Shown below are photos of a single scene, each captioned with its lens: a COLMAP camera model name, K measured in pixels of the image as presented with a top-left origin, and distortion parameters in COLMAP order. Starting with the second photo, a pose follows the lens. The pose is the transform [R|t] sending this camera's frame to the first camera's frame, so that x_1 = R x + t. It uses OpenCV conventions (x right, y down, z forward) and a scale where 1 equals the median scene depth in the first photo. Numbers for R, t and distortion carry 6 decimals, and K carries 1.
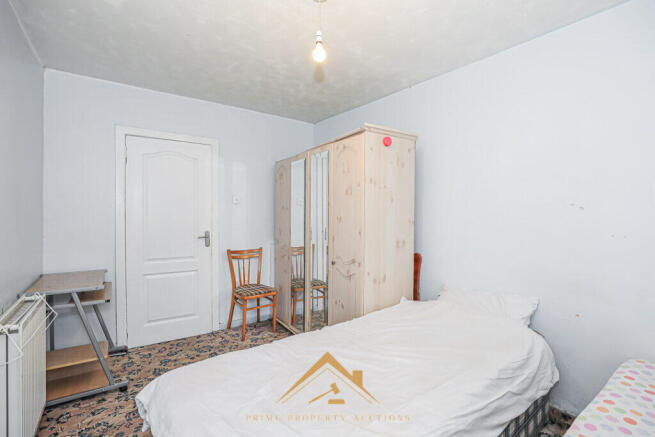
lens RADIAL K [[312.5, 0, 327.5], [0, 312.5, 218.5], [0, 0, 1]] dist [0.000451, 0.000075]
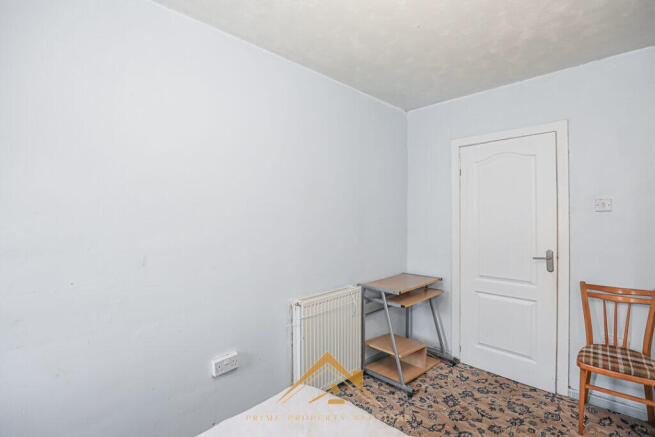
lens RADIAL K [[312.5, 0, 327.5], [0, 312.5, 218.5], [0, 0, 1]] dist [0.000451, 0.000075]
pose [[0.205442, -0.003210, -0.978664, 0.243652], [-0.006864, 0.999965, -0.004720, -0.030378], [0.978645, 0.007687, 0.205413, 0.383288]]
